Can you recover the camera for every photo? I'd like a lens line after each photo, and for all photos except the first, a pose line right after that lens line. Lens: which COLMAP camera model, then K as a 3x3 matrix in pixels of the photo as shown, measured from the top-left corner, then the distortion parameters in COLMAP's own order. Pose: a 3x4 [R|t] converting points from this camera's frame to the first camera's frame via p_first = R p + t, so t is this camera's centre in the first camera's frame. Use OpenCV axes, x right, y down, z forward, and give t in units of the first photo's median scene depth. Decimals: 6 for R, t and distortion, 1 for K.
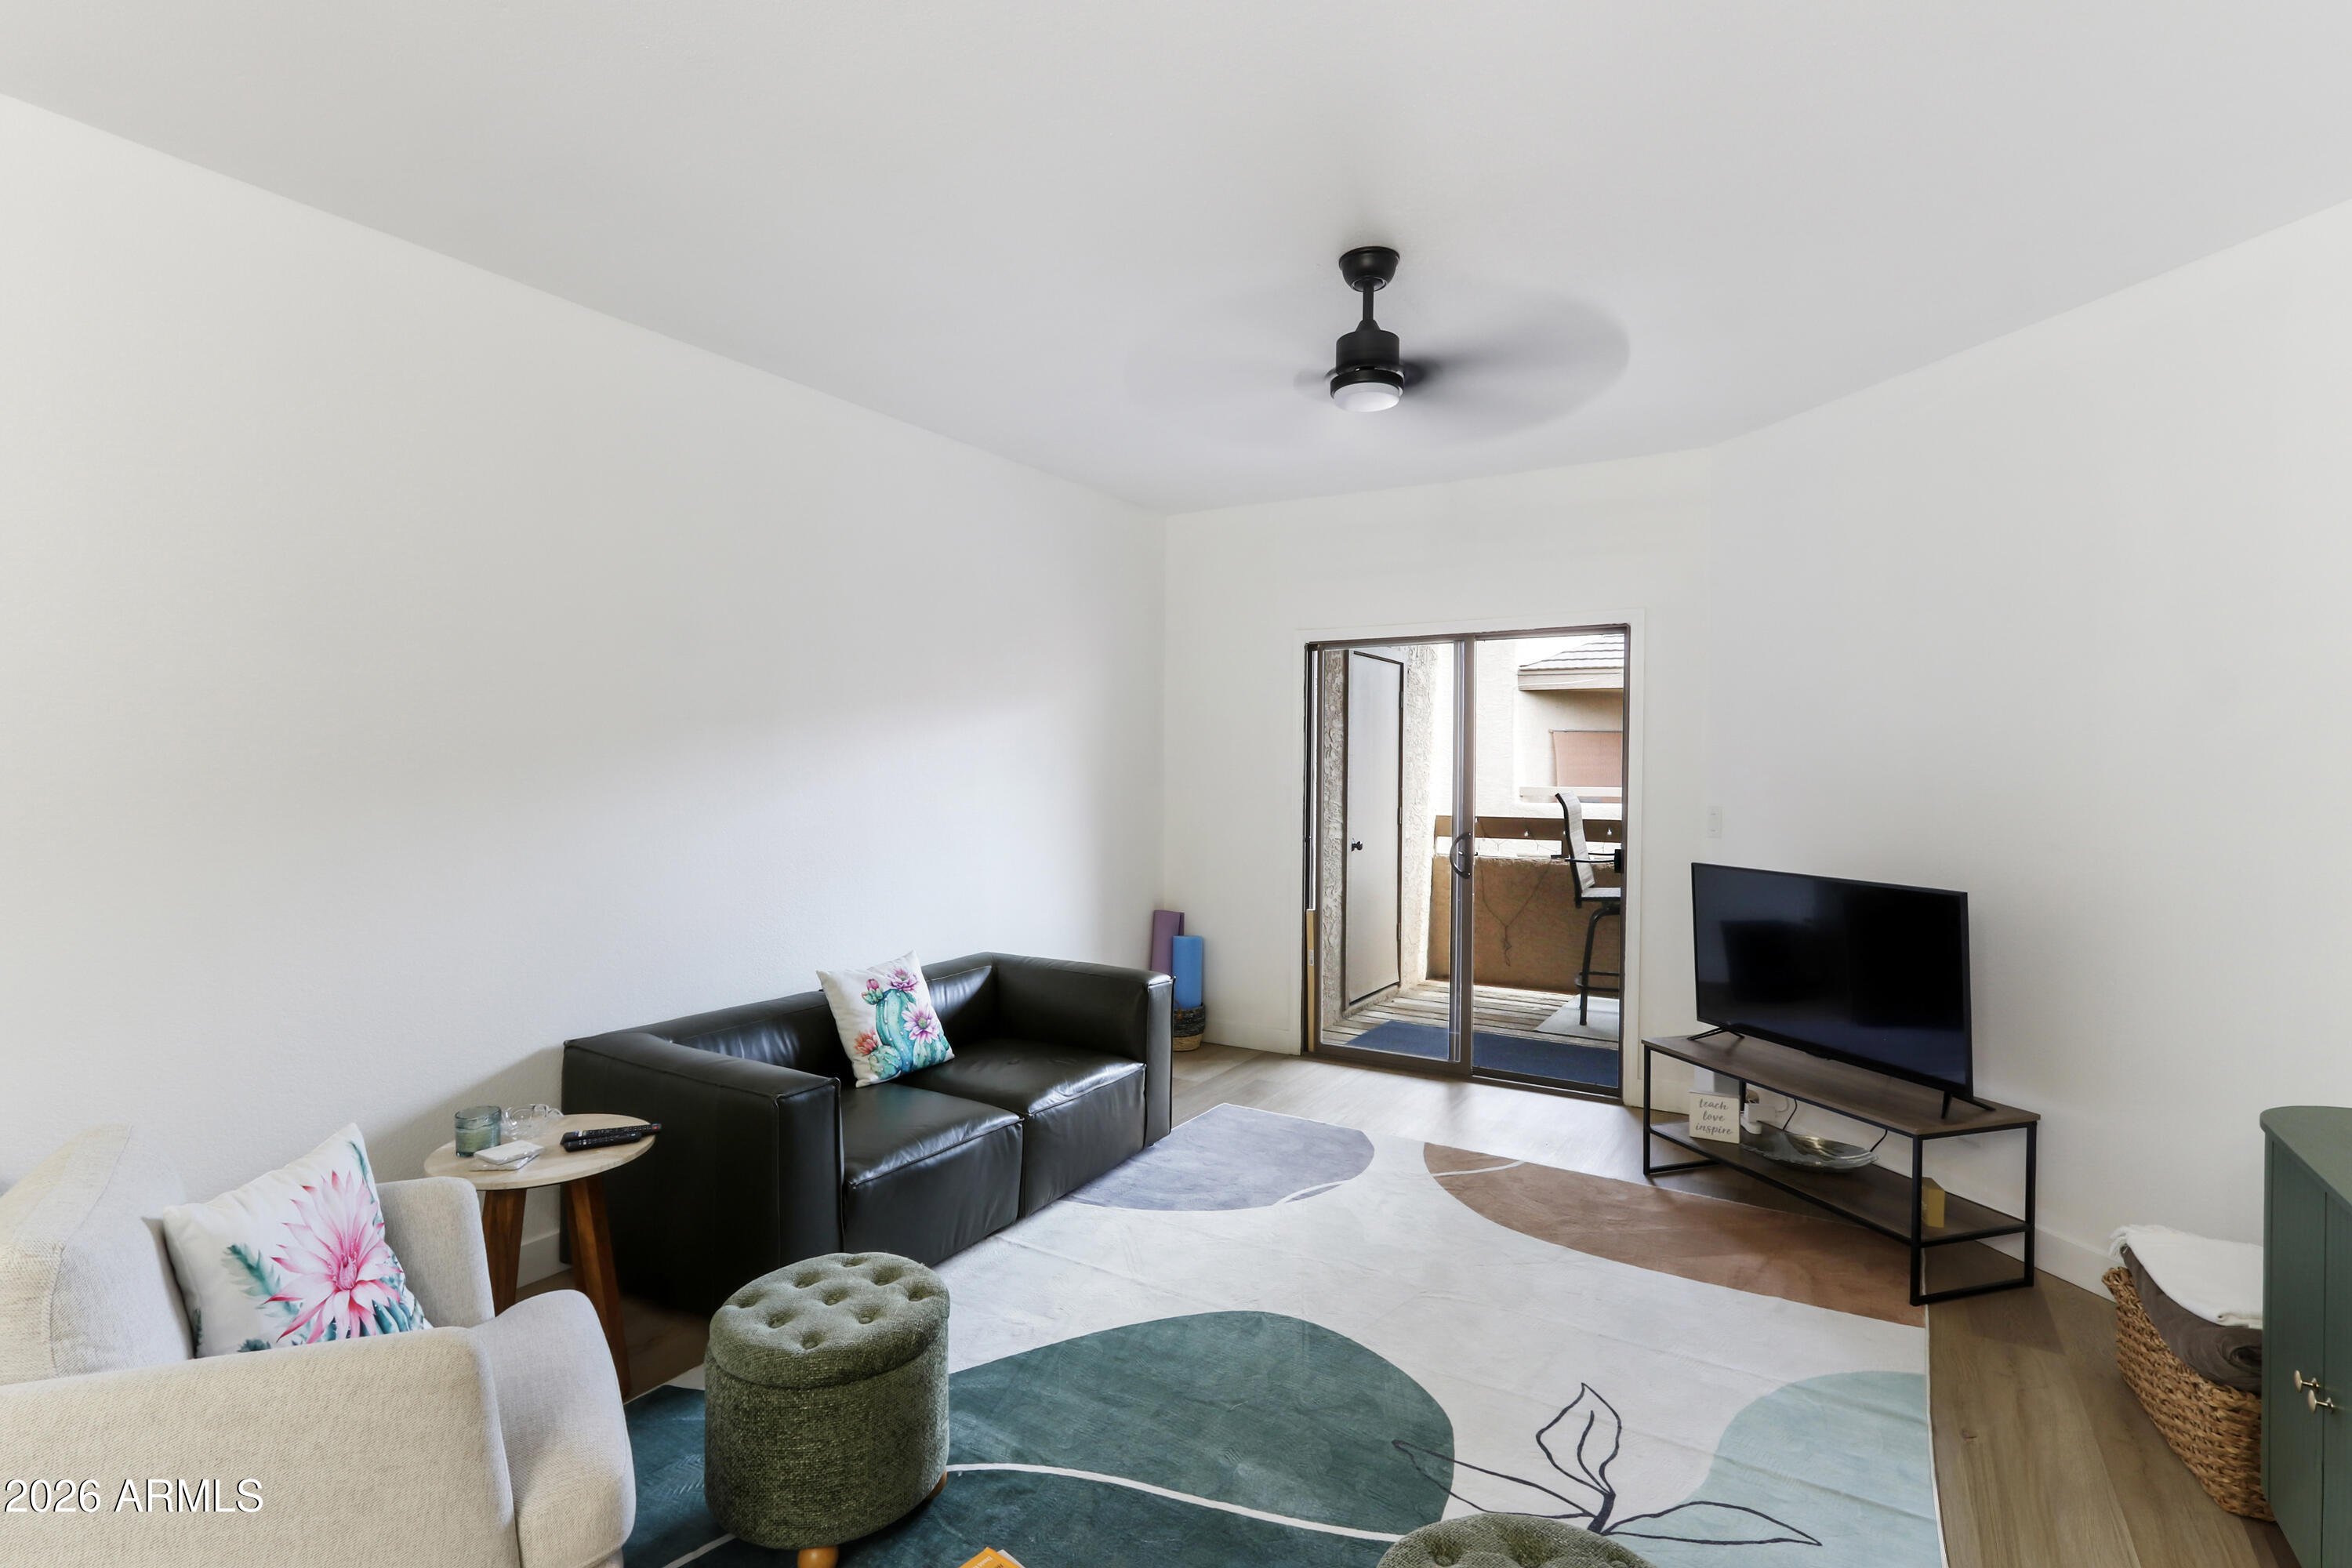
lens RADIAL K [[1104.3, 0, 1176.0], [0, 1104.3, 784.0], [0, 0, 1]] dist [-0.001458, 0.004367]
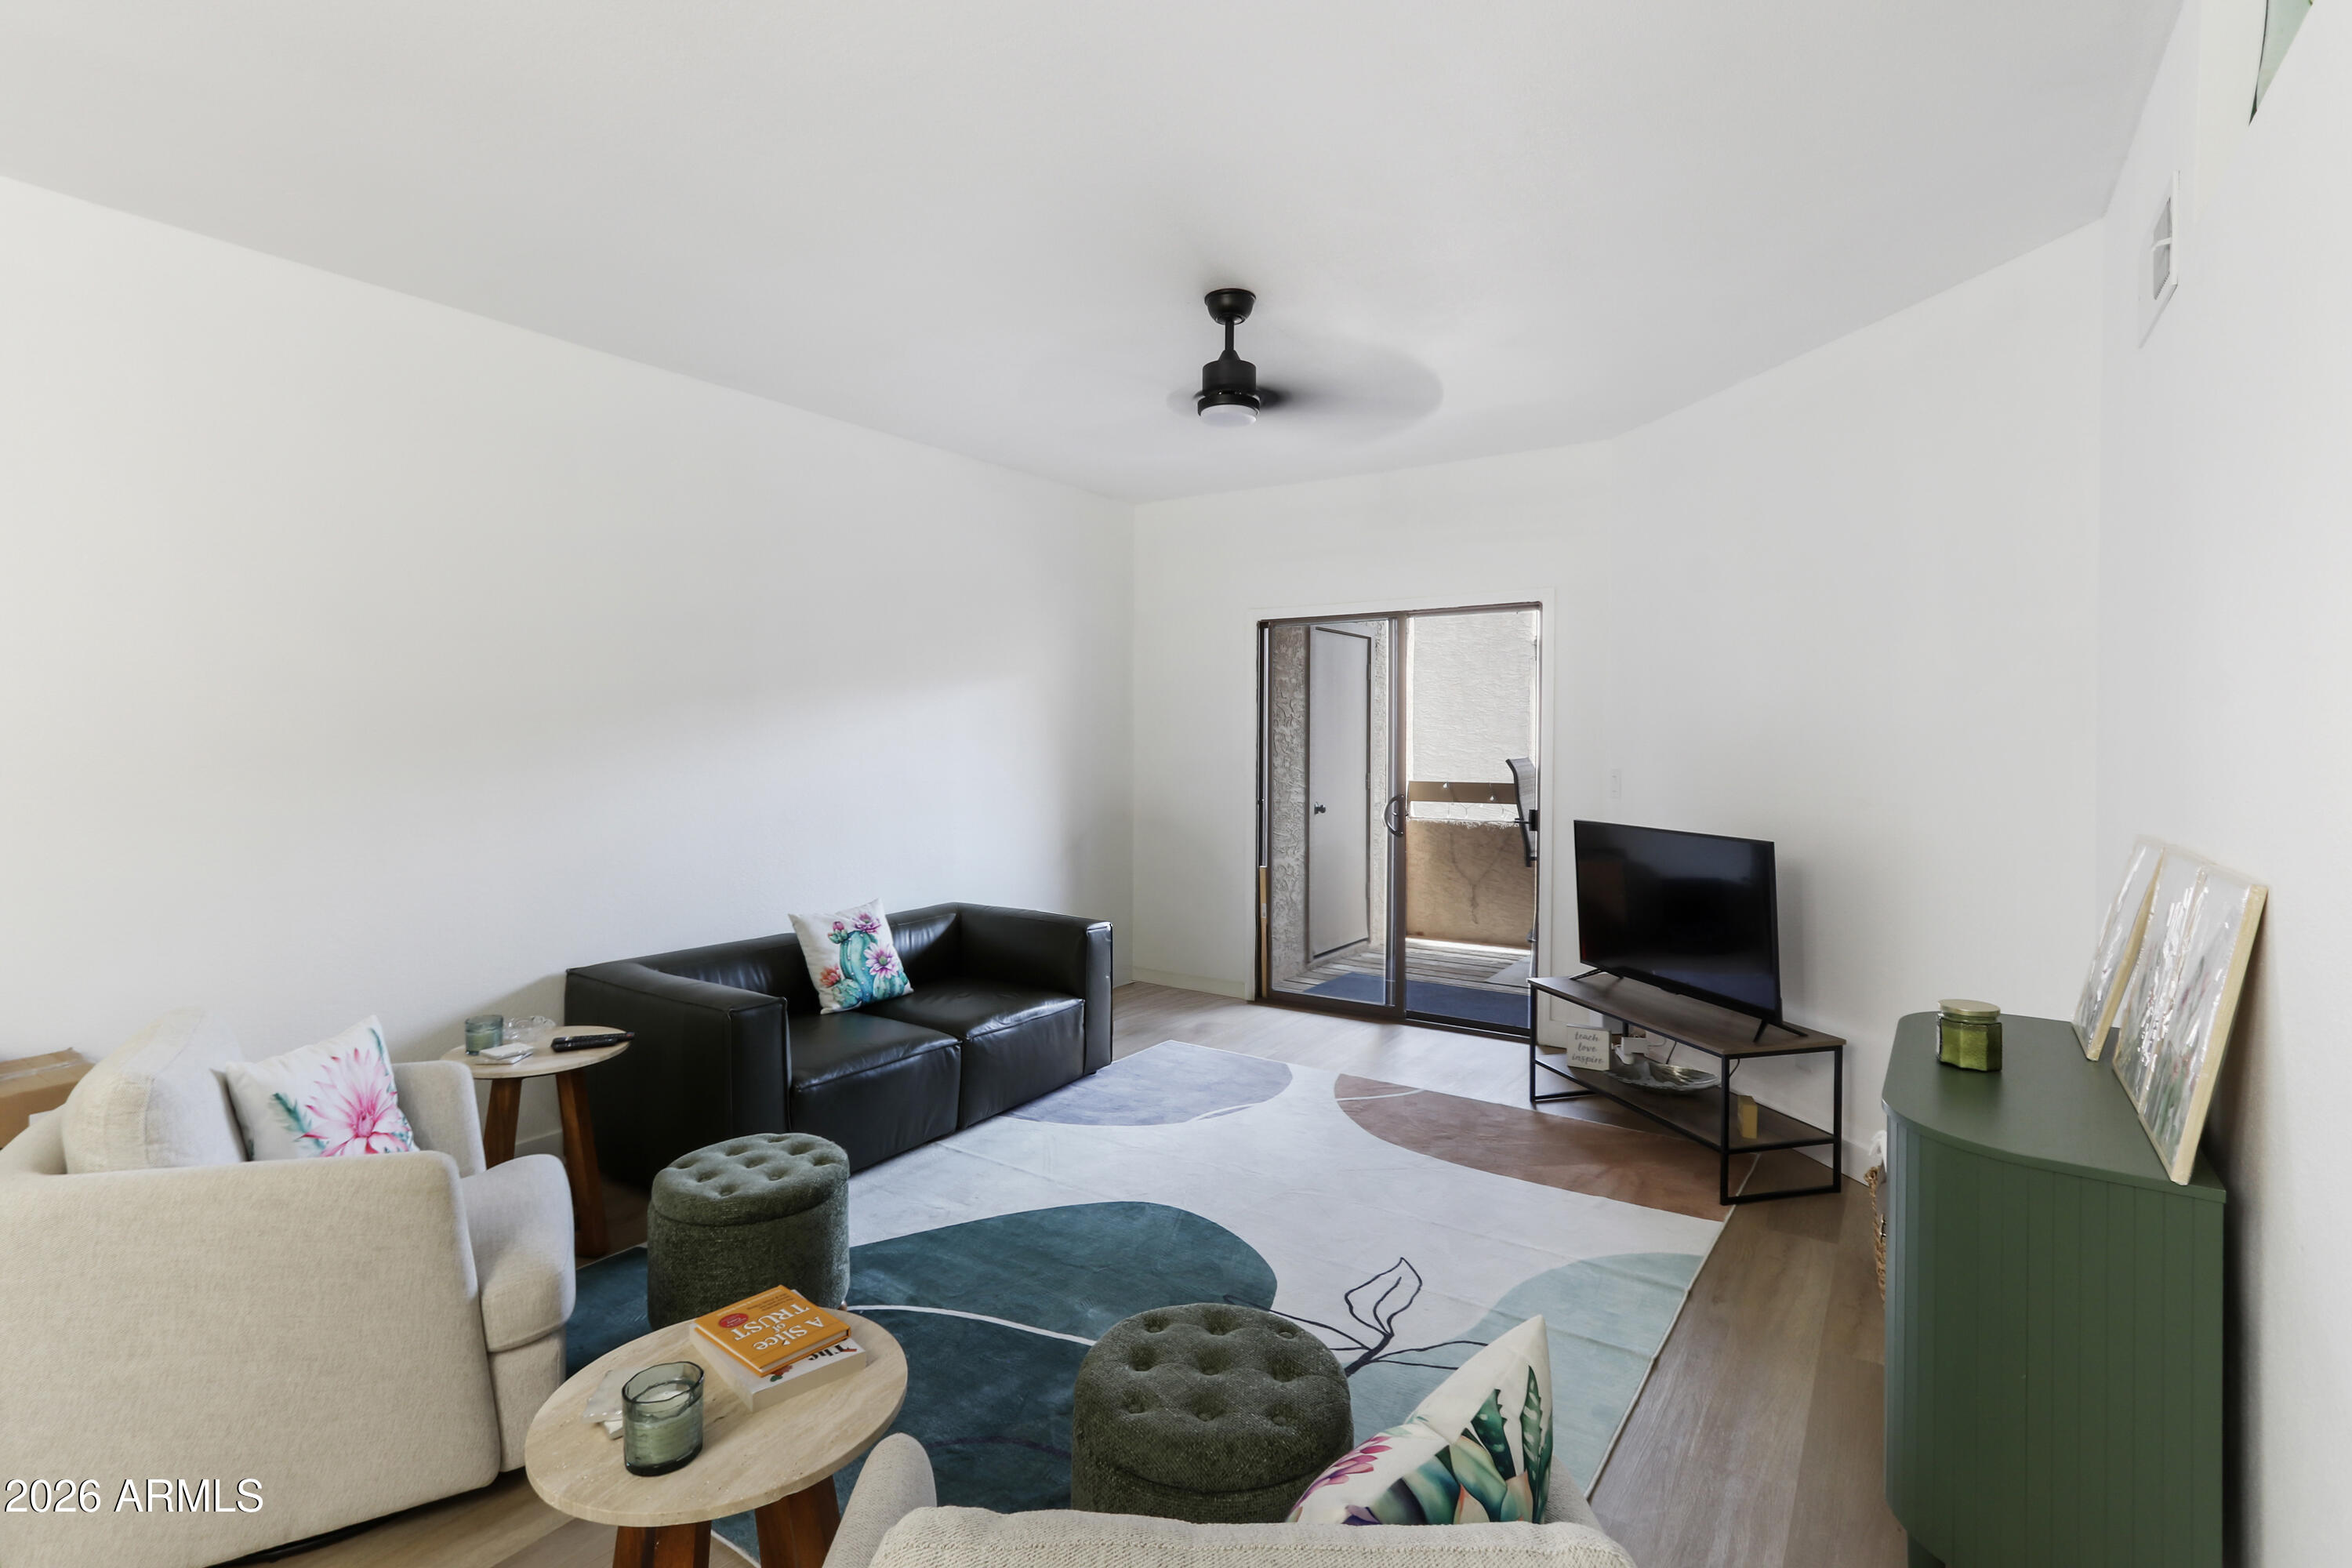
lens RADIAL K [[1103.2, 0, 1181.7], [0, 1103.2, 759.6], [0, 0, 1]] dist [0.001421, 0.000166]
pose [[0.998896, -0.004525, -0.046752, 0.160798], [0.004642, 0.999986, 0.002408, 0.009661], [0.046741, -0.002622, 0.998904, -0.147407]]
